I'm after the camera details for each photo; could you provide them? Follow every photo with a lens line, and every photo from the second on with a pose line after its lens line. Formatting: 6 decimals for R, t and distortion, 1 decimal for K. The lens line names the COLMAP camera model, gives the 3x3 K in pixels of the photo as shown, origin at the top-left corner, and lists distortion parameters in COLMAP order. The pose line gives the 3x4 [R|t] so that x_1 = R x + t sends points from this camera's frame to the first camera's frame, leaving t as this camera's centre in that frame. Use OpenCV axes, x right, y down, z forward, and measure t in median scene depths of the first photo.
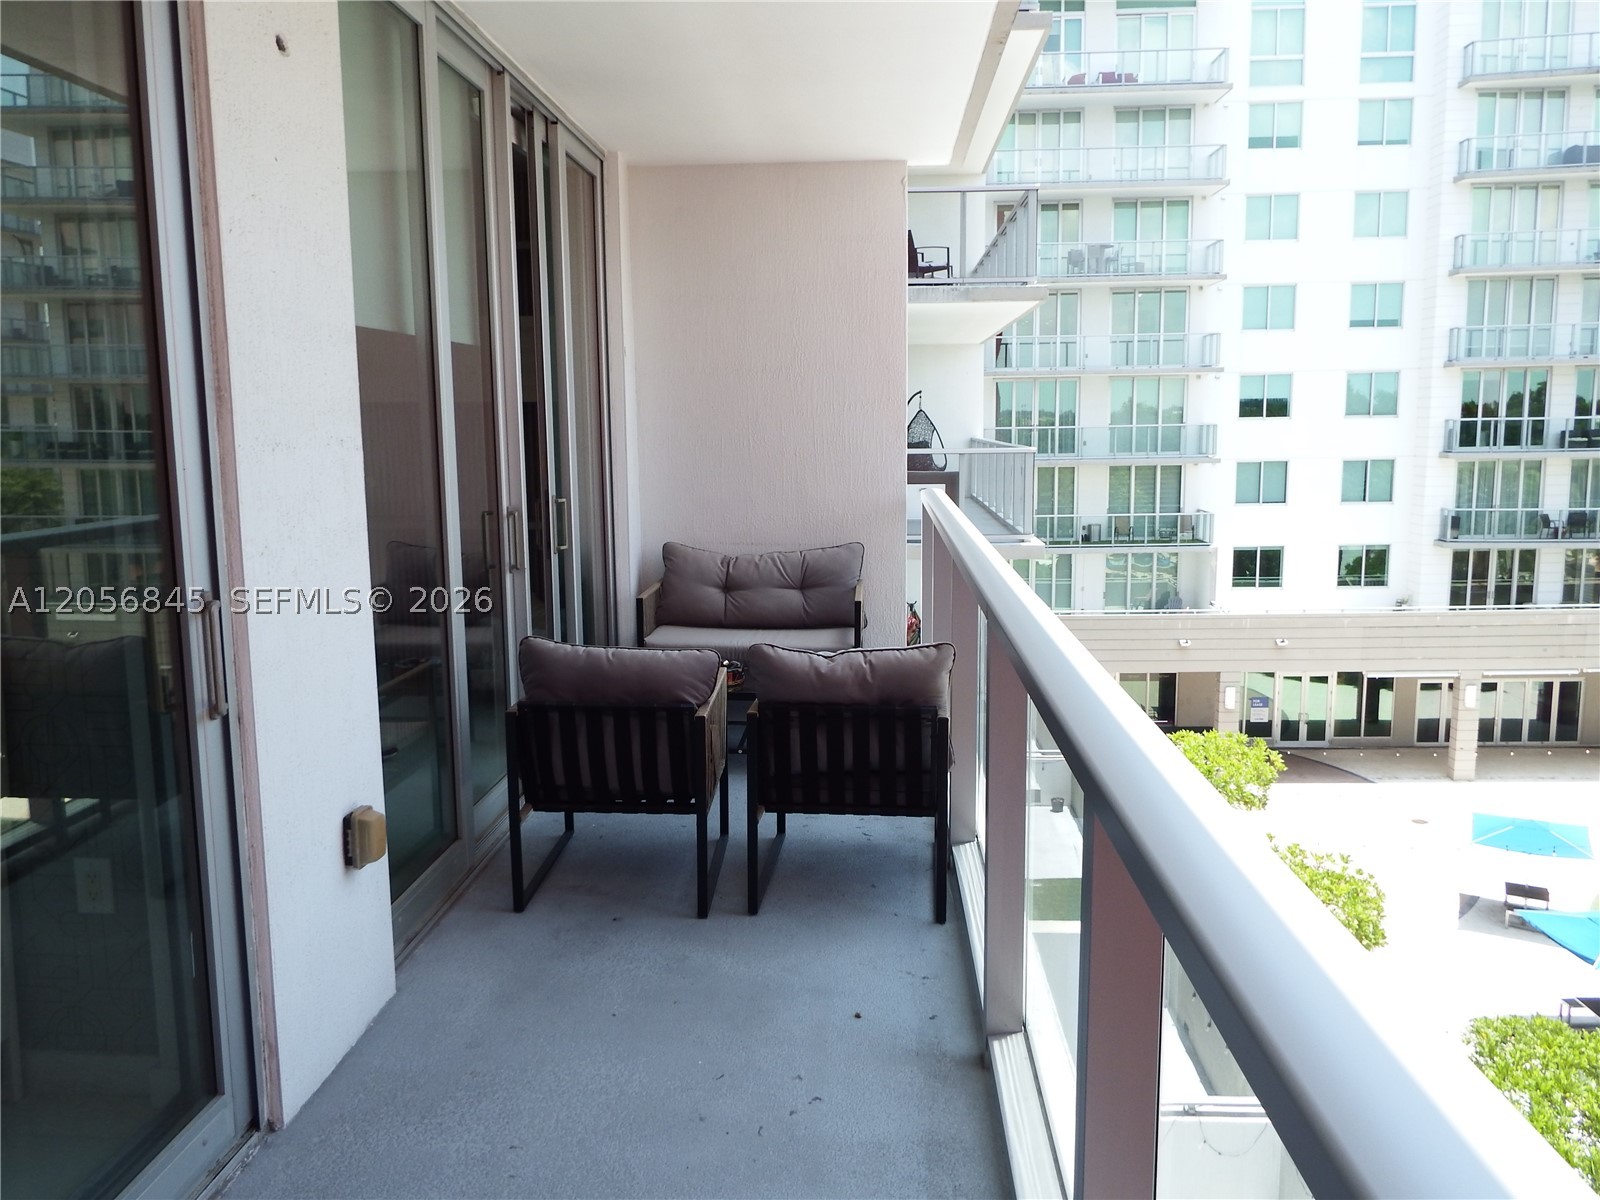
lens RADIAL K [[1162.0, 0, 807.7], [0, 1162.0, 605.4], [0, 0, 1]] dist [-0.005321, -0.010423]
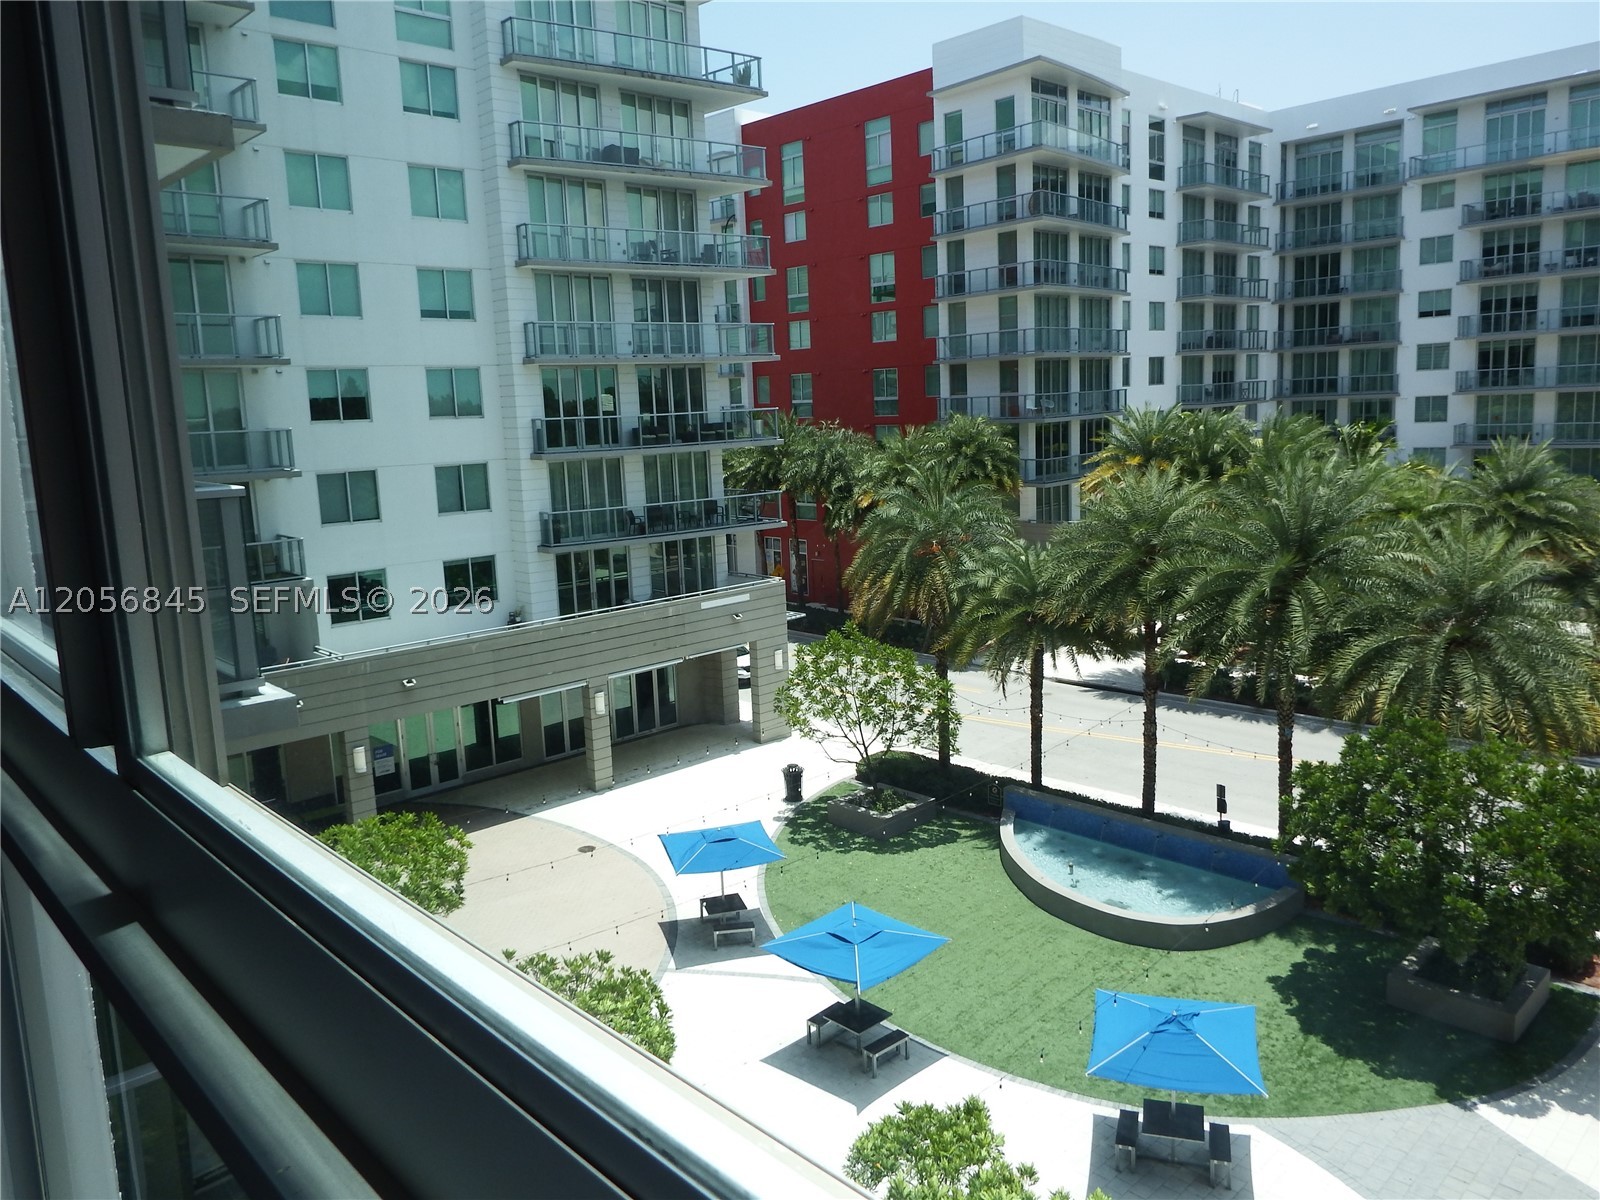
lens RADIAL K [[1158.3, 0, 805.1], [0, 1158.3, 605.5], [0, 0, 1]] dist [-0.014297, -0.006381]
pose [[0.685122, -0.128580, 0.716991, 0.005912], [0.131714, 0.989940, 0.051669, -0.028818], [-0.716422, 0.059038, 0.695165, 0.191177]]
